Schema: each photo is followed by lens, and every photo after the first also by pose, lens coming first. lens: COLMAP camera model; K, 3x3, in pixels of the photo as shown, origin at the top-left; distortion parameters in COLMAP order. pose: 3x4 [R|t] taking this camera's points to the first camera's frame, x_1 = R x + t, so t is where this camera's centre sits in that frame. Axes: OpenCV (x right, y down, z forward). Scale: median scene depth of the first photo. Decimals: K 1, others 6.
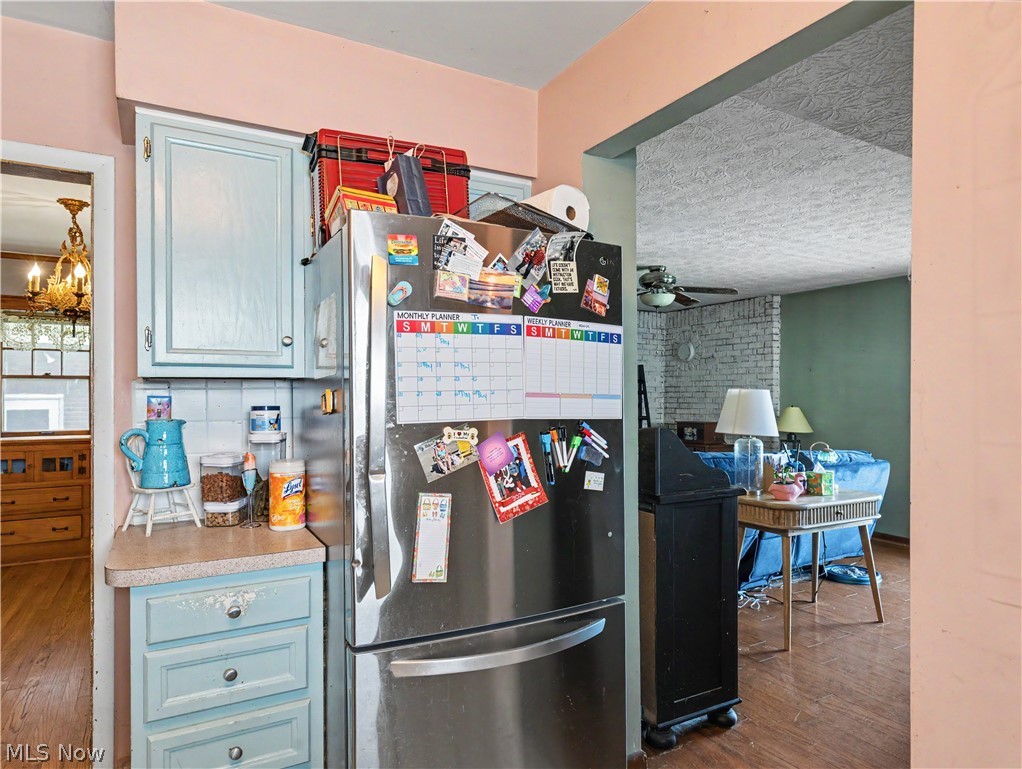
lens RADIAL K [[606.0, 0, 509.9], [0, 606.0, 386.3], [0, 0, 1]] dist [-0.003552, -0.000940]
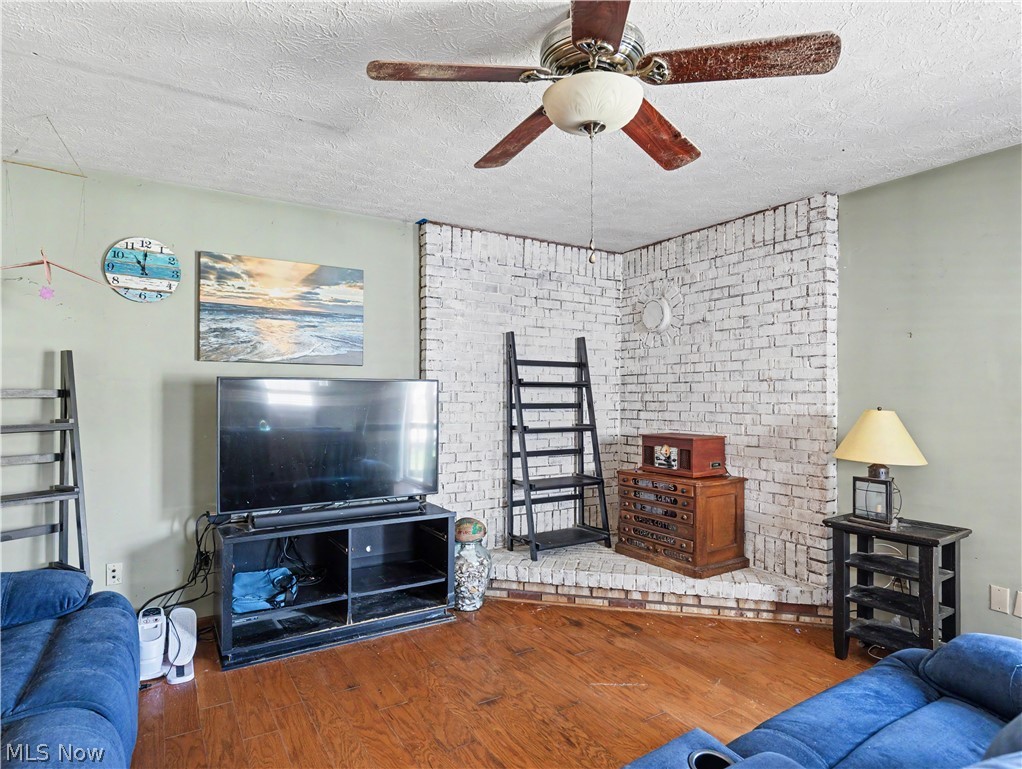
lens RADIAL K [[548.9, 0, 512.3], [0, 548.9, 383.0], [0, 0, 1]] dist [0.001872, 0.000351]
pose [[0.998994, -0.002239, 0.044779, 0.131100], [0.002390, 0.999992, -0.003335, 0.011169], [-0.044771, 0.003439, 0.998991, 0.490230]]
